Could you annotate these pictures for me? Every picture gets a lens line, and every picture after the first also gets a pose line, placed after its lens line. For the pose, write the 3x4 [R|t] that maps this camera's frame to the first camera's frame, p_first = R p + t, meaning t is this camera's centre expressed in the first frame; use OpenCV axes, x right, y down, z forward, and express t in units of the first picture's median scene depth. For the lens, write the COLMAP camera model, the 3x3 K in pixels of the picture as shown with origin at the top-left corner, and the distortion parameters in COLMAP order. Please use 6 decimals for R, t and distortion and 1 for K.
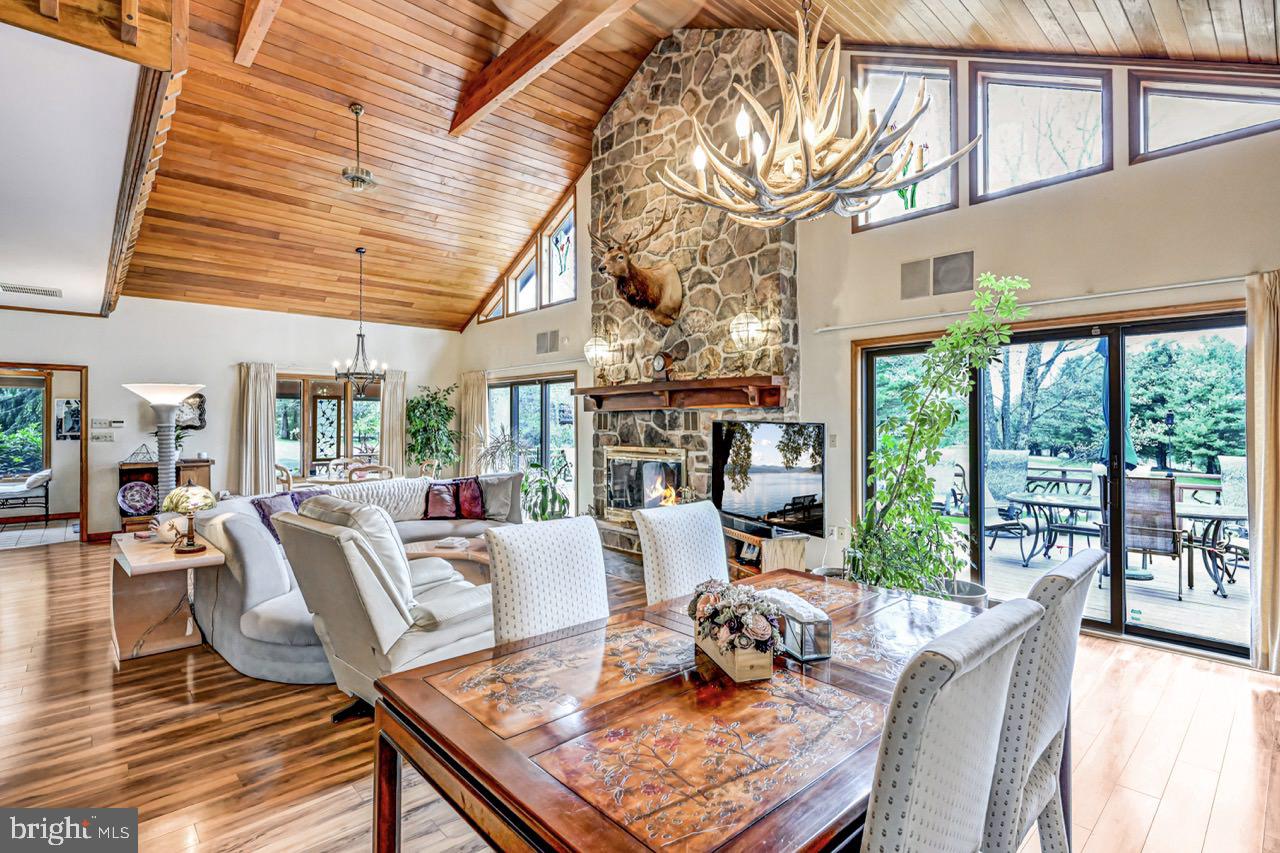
lens RADIAL K [[618.8, 0, 642.9], [0, 618.8, 423.3], [0, 0, 1]] dist [-0.001953, -0.000177]
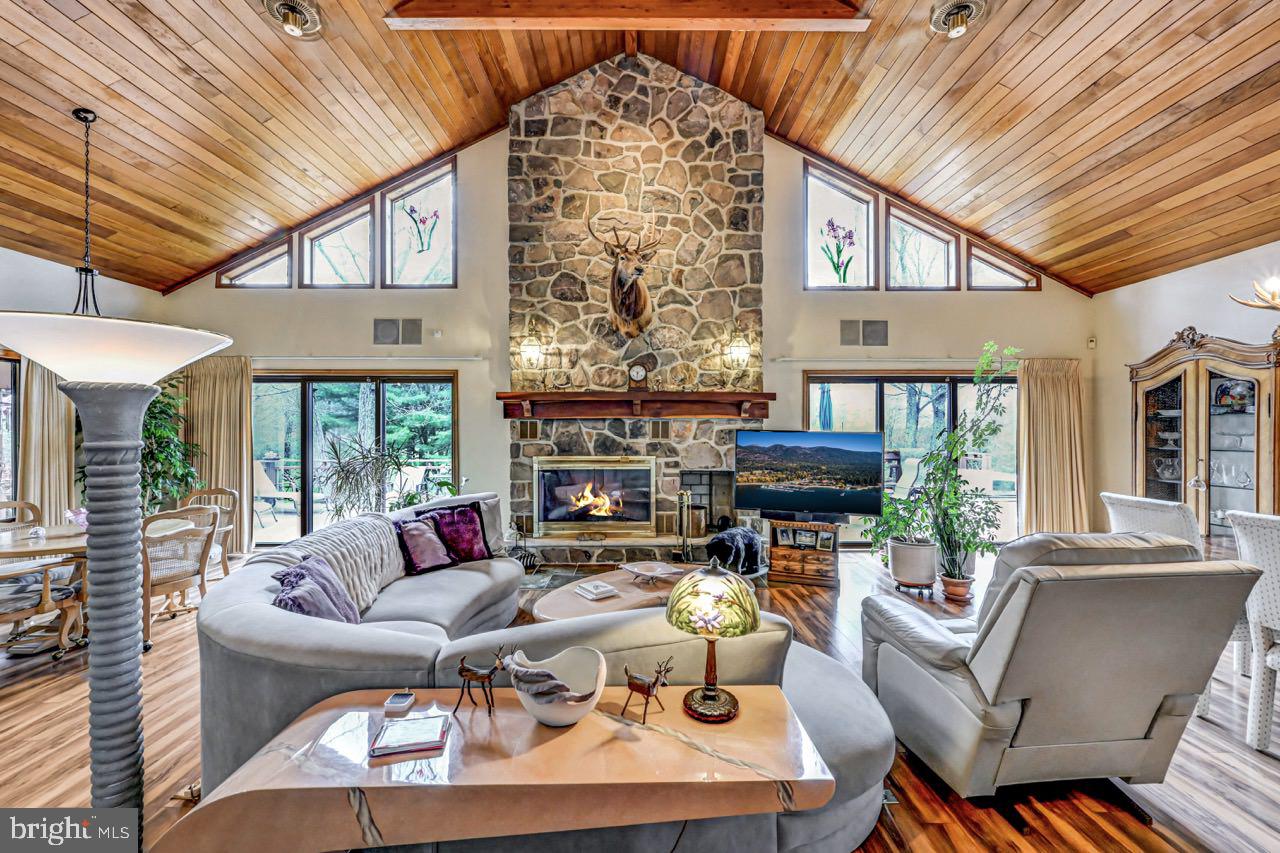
lens RADIAL K [[498.3, 0, 639.2], [0, 498.3, 428.9], [0, 0, 1]] dist [-0.001110, 0.000160]
pose [[0.670485, -0.000212, 0.741923, -0.582230], [-0.001805, 0.999997, 0.001917, -0.006642], [-0.741921, -0.002625, 0.670483, 0.447299]]
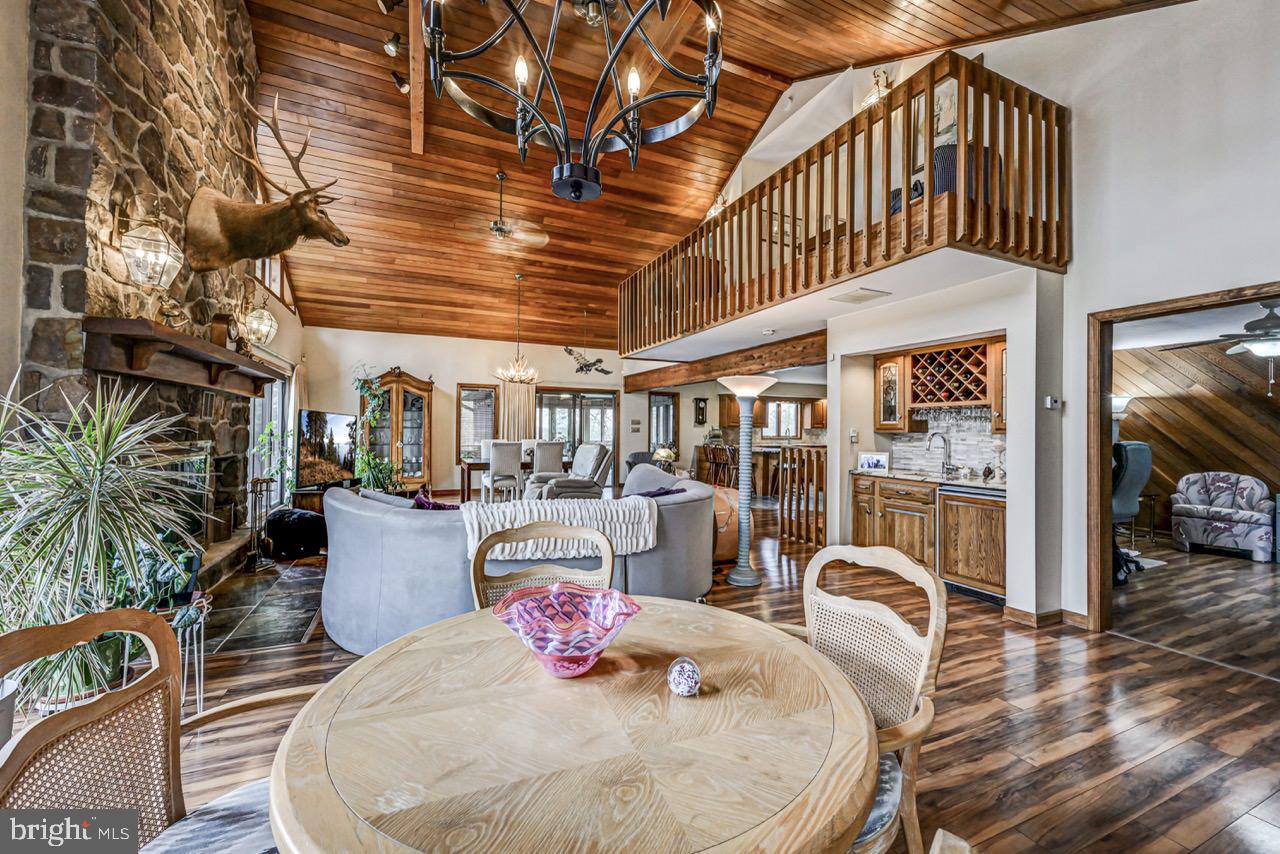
lens RADIAL K [[502.3, 0, 641.5], [0, 502.3, 425.1], [0, 0, 1]] dist [-0.000229, -0.000028]
pose [[-0.948409, -0.008094, 0.316945, -0.657030], [-0.011923, 0.999877, -0.010144, 0.022177], [-0.316824, -0.013399, -0.948390, 1.430983]]
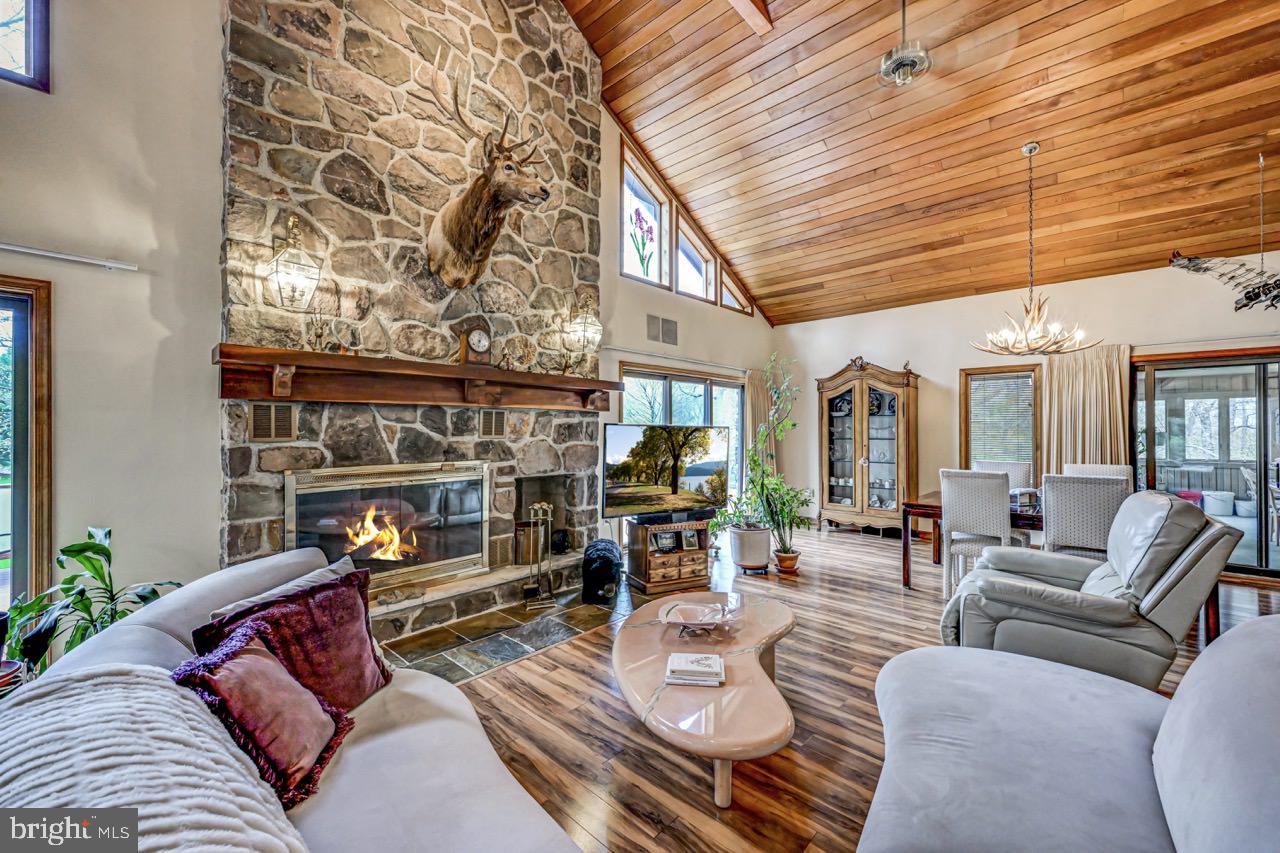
lens RADIAL K [[502.3, 0, 641.5], [0, 502.3, 424.6], [0, 0, 1]] dist [-0.000229, -0.000028]
pose [[-0.079091, 0.006716, 0.996845, -0.560920], [-0.003272, 0.999970, -0.006996, 0.001913], [-0.996862, -0.003815, -0.079067, 0.859969]]
